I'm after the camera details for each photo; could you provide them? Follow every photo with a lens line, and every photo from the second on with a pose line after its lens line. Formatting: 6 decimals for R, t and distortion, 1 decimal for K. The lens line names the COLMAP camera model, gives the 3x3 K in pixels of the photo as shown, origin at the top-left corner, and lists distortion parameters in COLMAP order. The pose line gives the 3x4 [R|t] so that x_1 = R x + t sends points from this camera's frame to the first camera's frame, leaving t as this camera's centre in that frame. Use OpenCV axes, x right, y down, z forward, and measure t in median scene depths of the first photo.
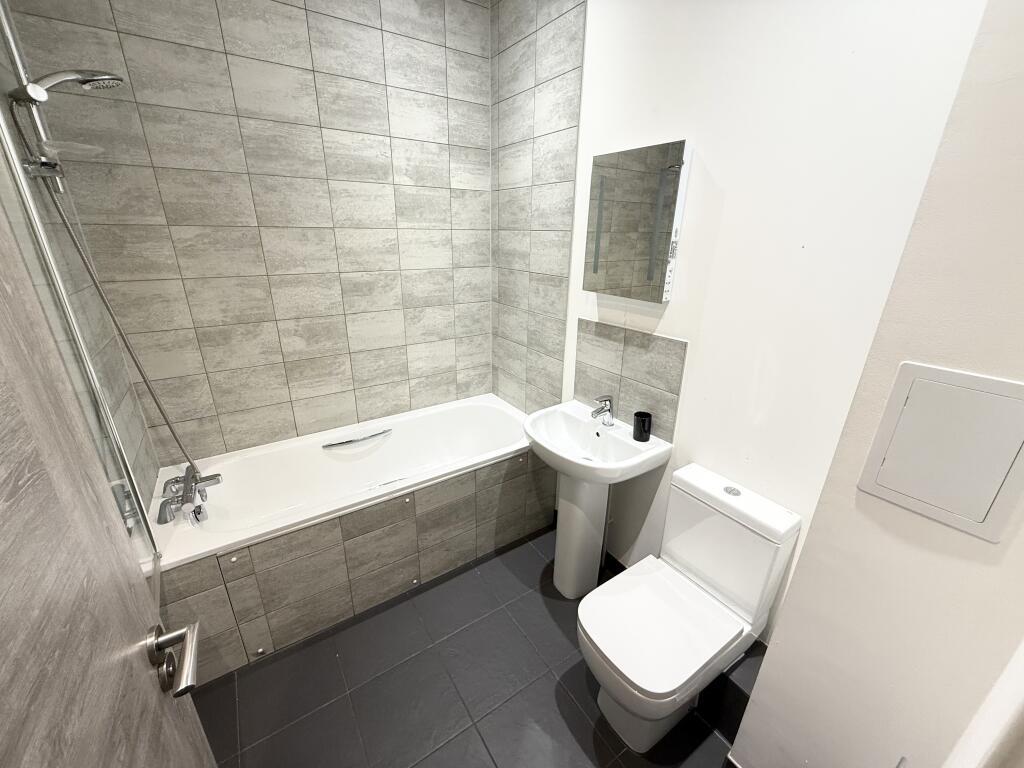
lens RADIAL K [[409.8, 0, 512.2], [0, 409.8, 383.9], [0, 0, 1]] dist [-0.000840, -0.000131]
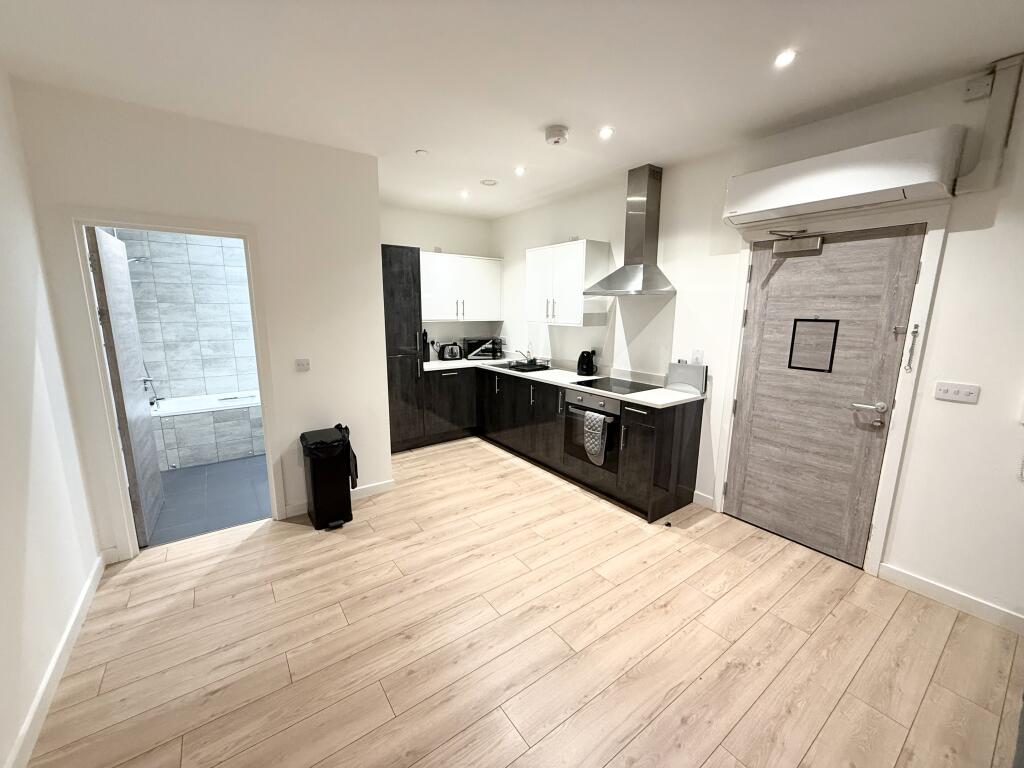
lens RADIAL K [[409.8, 0, 510.9], [0, 409.8, 382.6], [0, 0, 1]] dist [-0.000840, -0.000131]
pose [[0.999198, -0.018274, 0.035618, 1.227141], [0.024309, 0.983885, -0.177140, 0.590897], [-0.031807, 0.177864, 0.983541, -1.453327]]
